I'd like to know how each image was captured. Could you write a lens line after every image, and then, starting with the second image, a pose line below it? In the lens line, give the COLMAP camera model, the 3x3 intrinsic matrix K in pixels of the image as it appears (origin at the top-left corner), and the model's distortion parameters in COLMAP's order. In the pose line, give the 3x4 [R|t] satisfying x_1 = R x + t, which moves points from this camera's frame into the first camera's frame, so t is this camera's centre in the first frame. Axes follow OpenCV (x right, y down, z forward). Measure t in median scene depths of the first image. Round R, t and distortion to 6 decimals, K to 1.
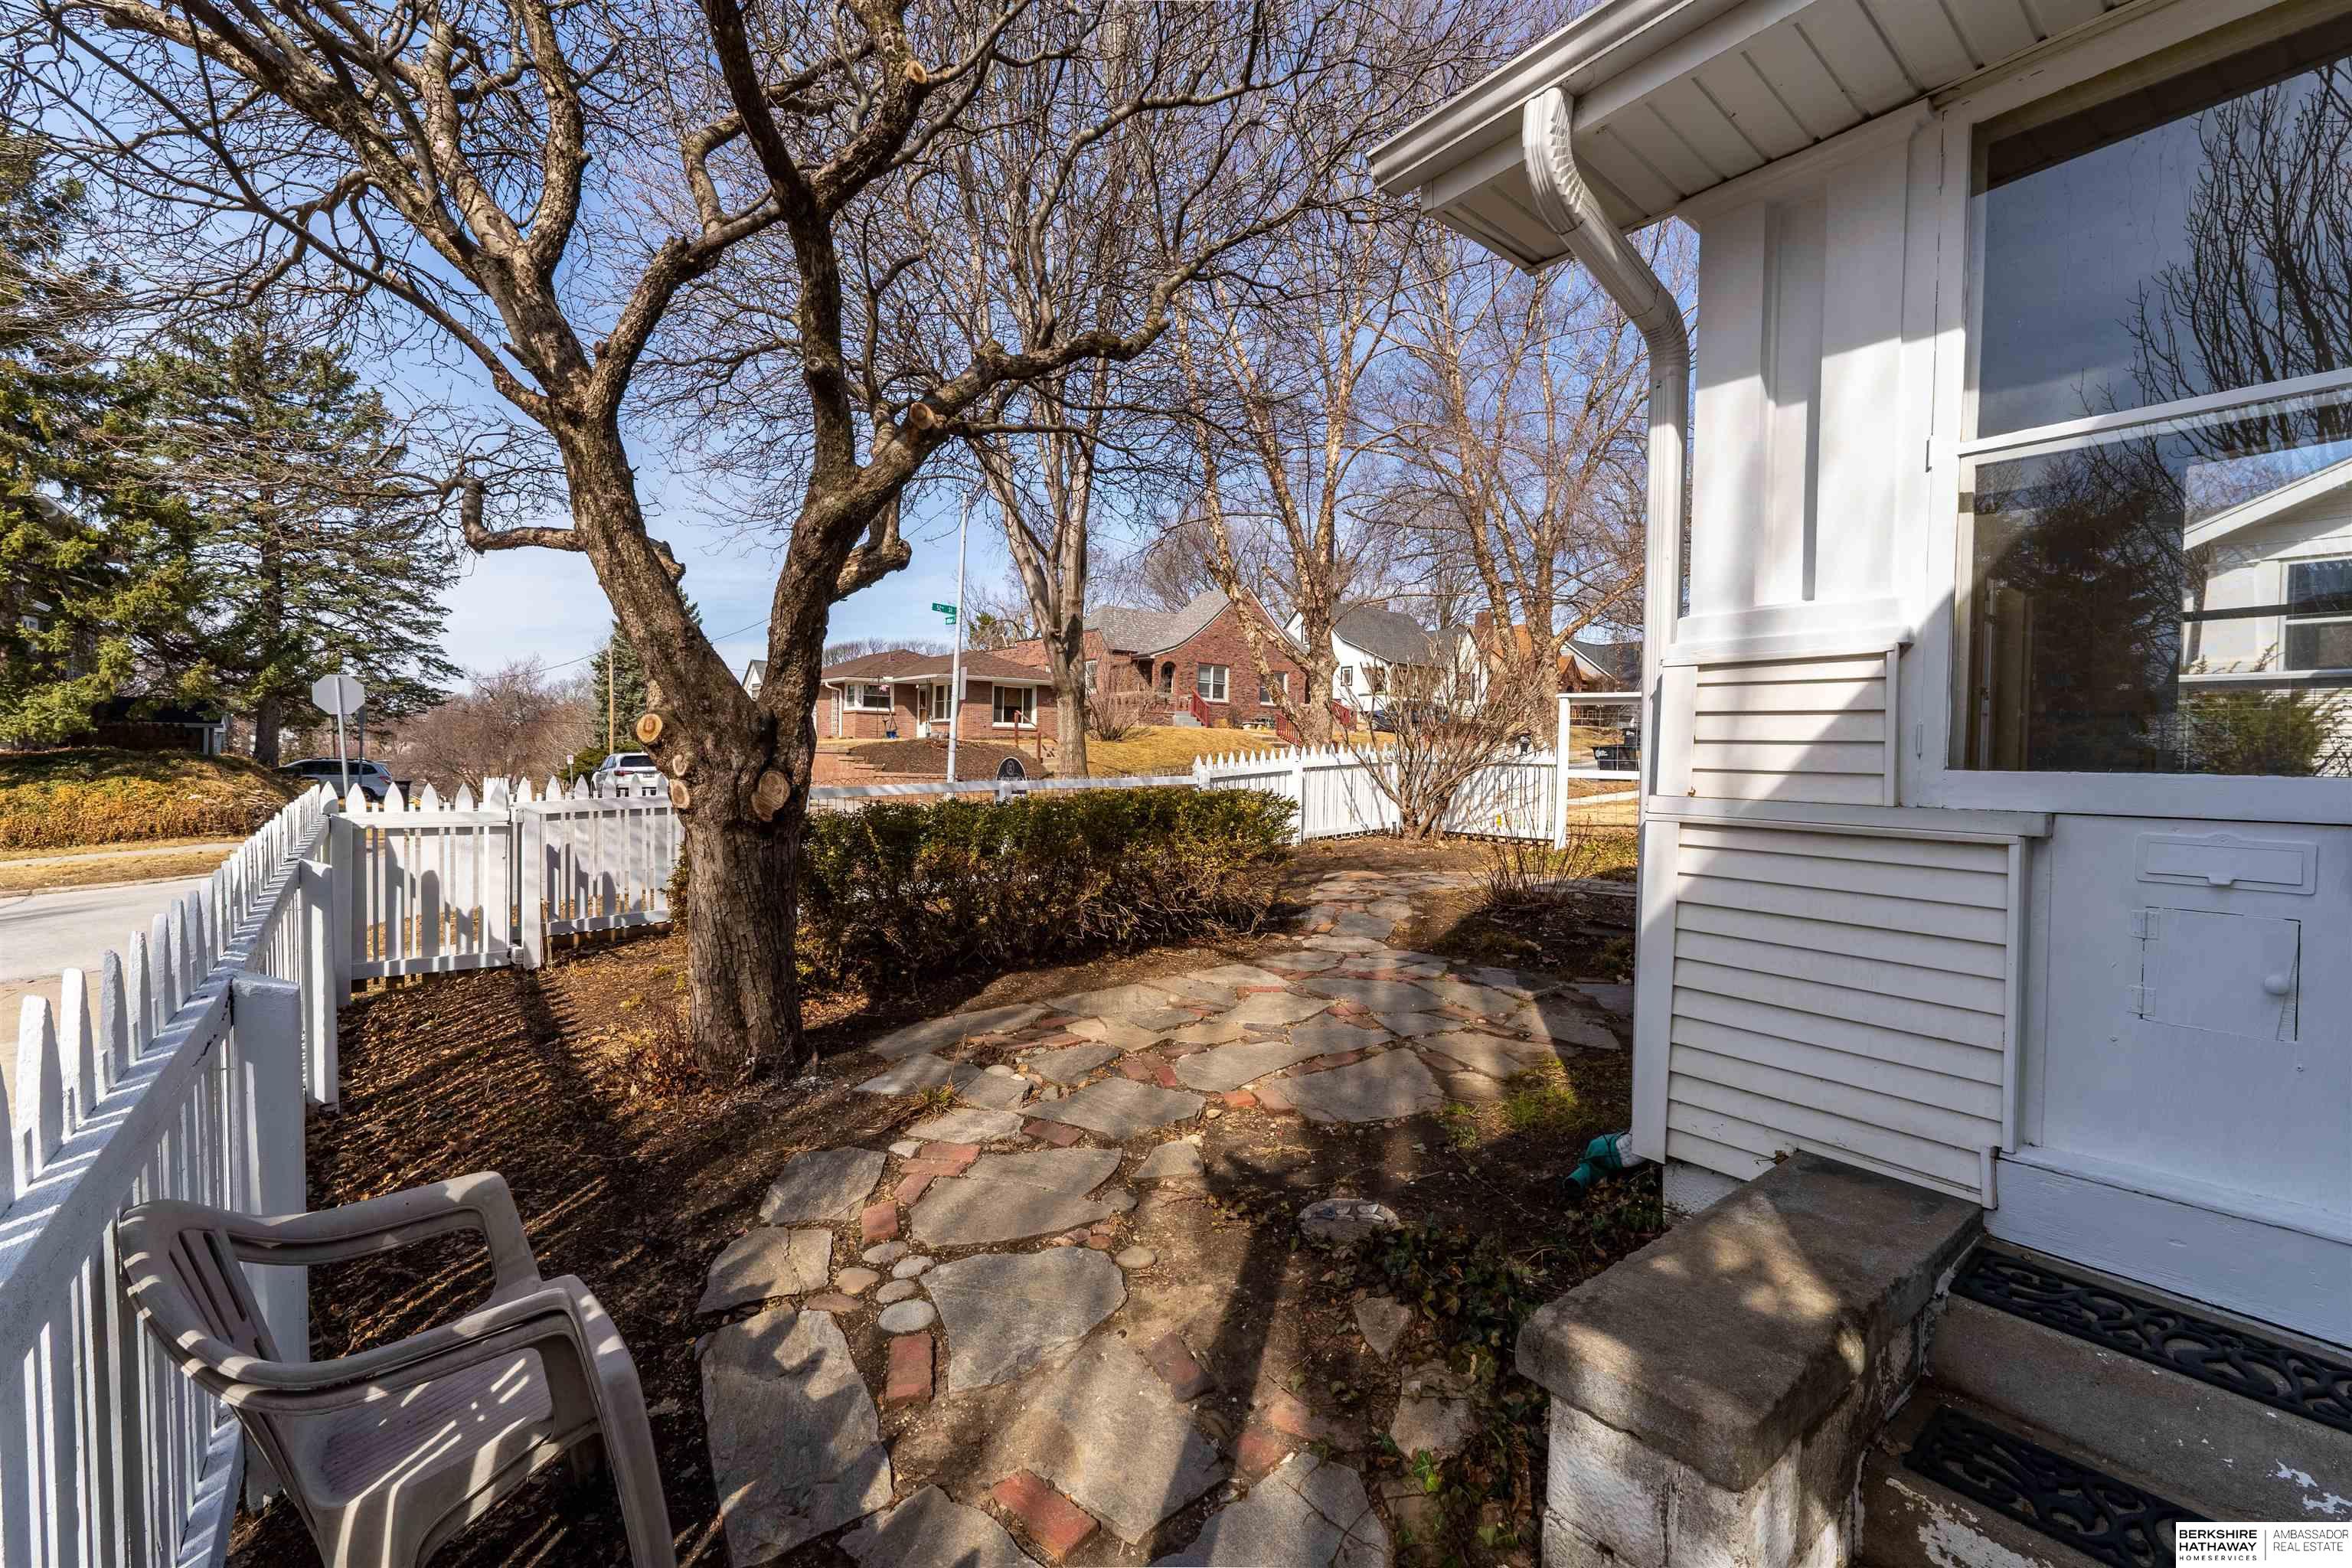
lens RADIAL K [[983.9, 0, 1184.2], [0, 983.9, 782.5], [0, 0, 1]] dist [0.007543, -0.001072]
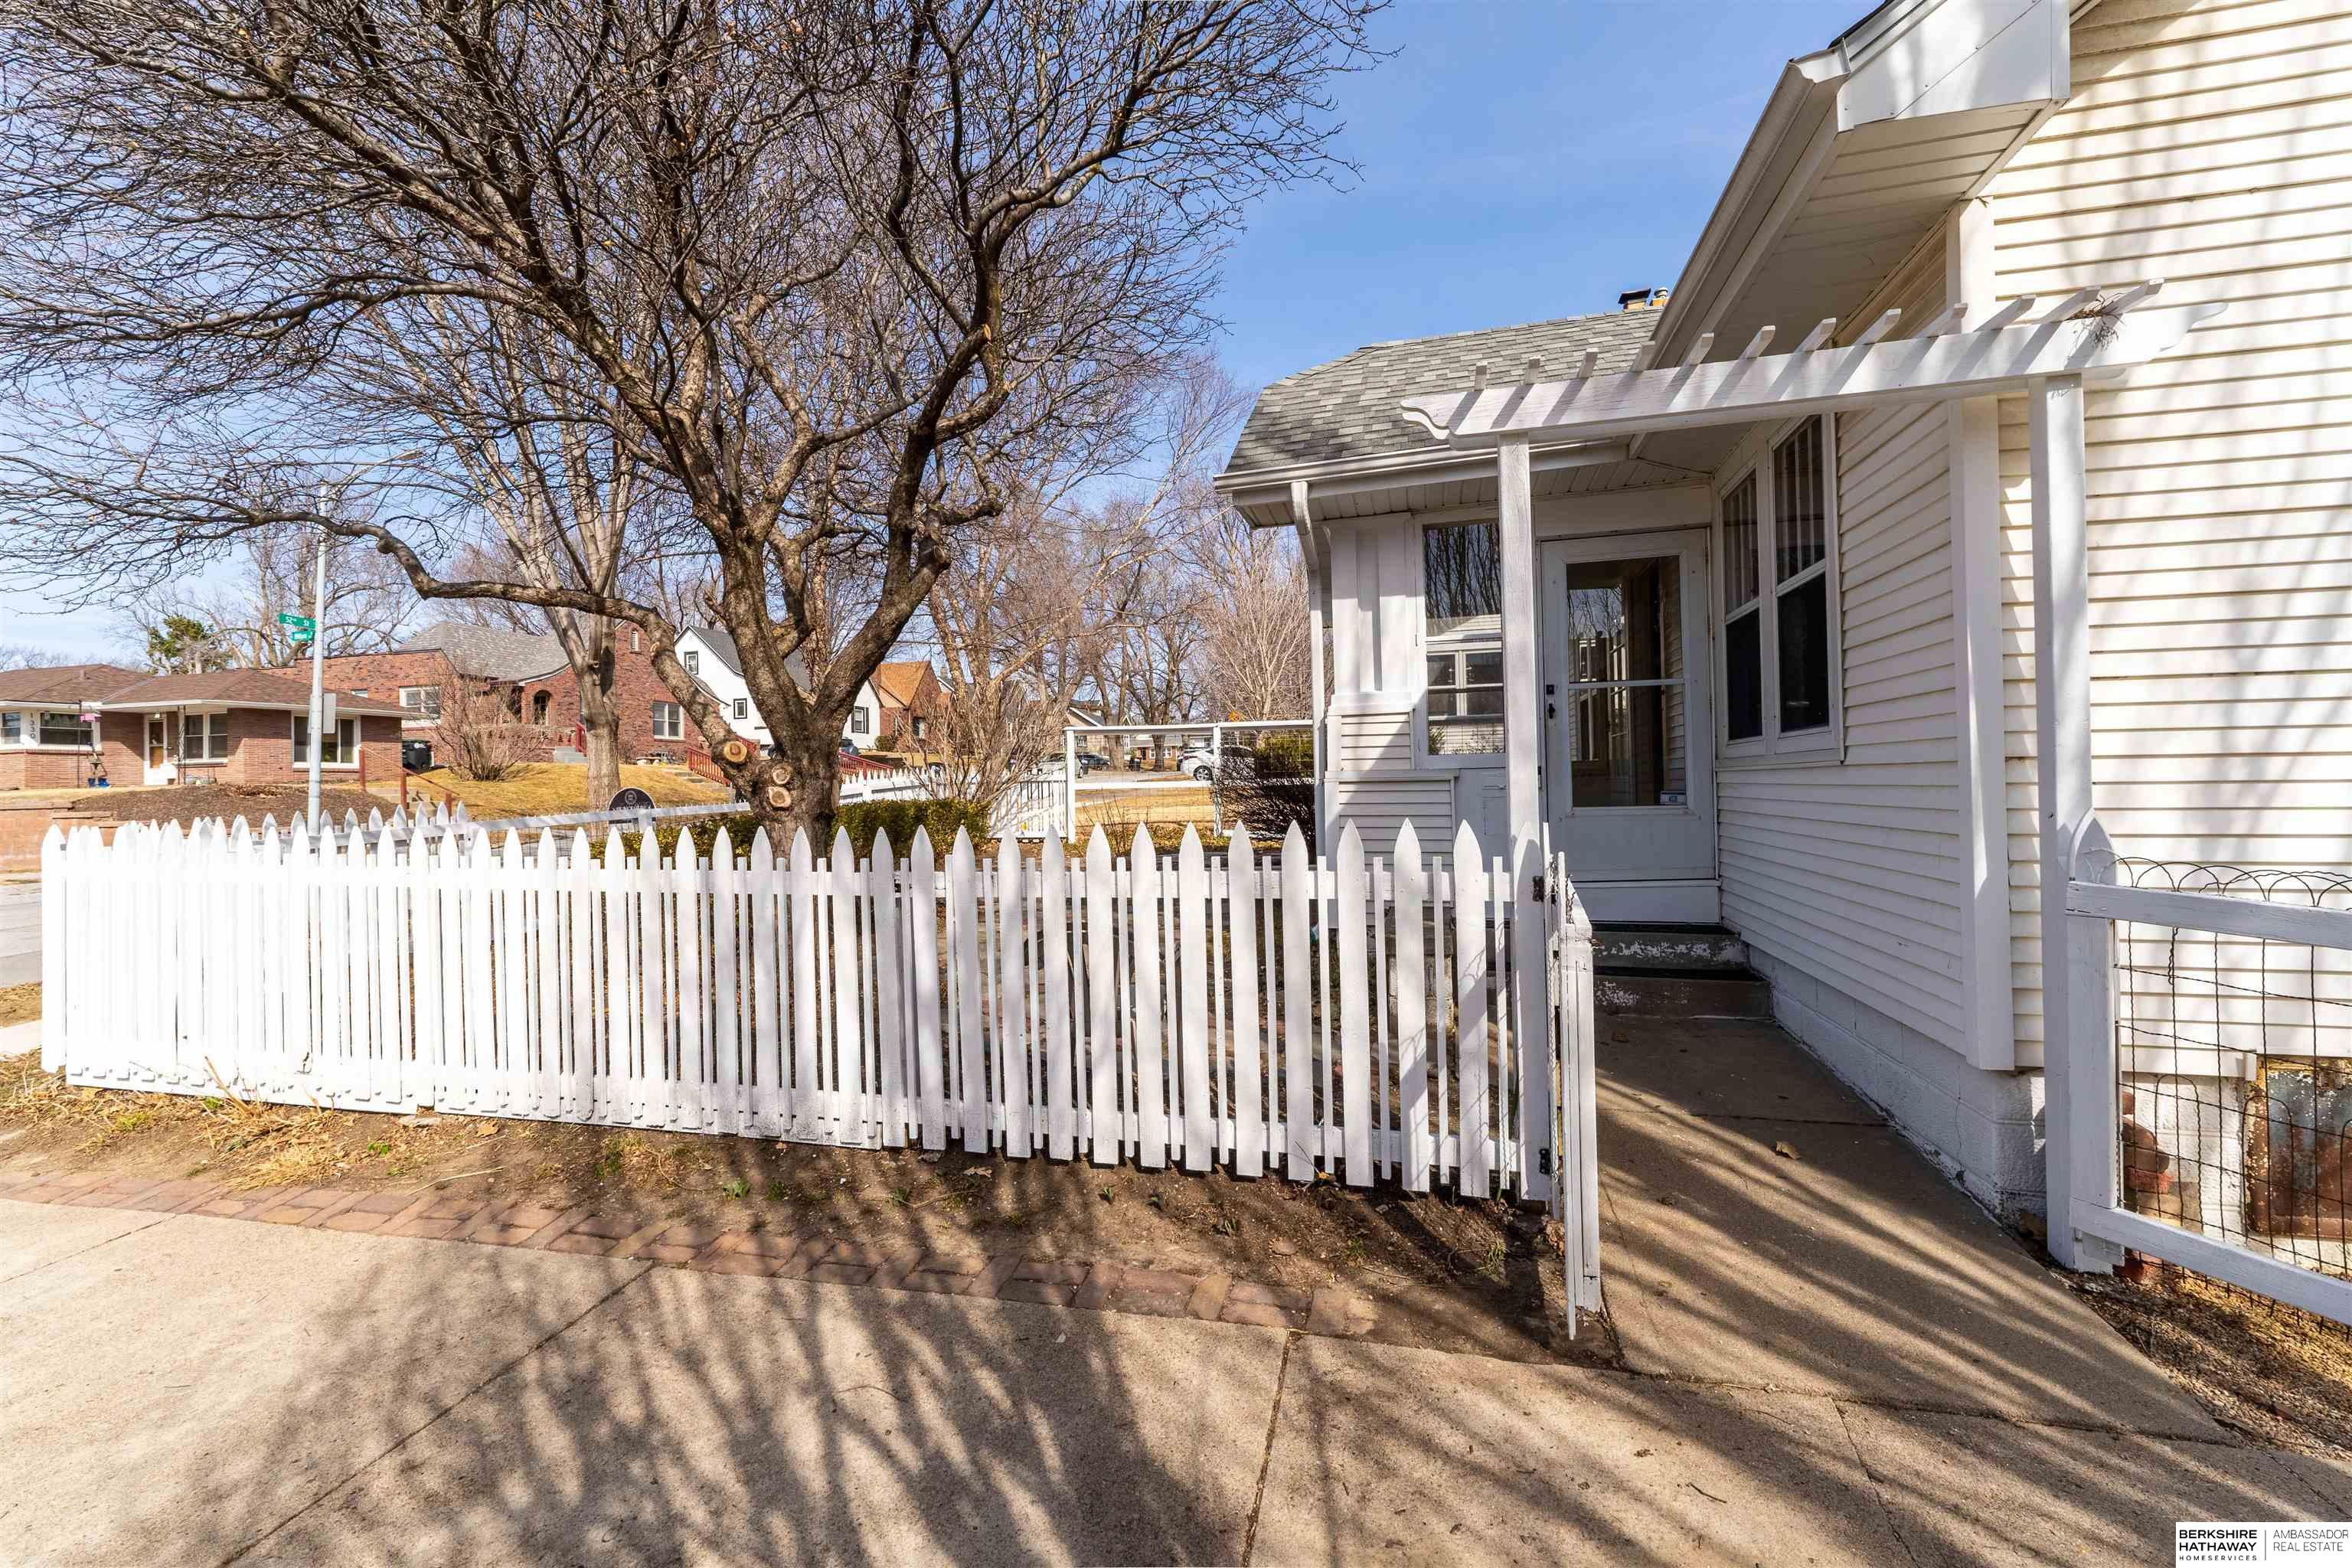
lens RADIAL K [[983.9, 0, 1178.6], [0, 983.9, 779.5], [0, 0, 1]] dist [0.007543, -0.001072]
pose [[0.801250, -0.031026, 0.597524, -0.283922], [0.052765, 0.998428, -0.018913, 0.013884], [-0.595998, 0.046682, 0.801628, -0.154284]]
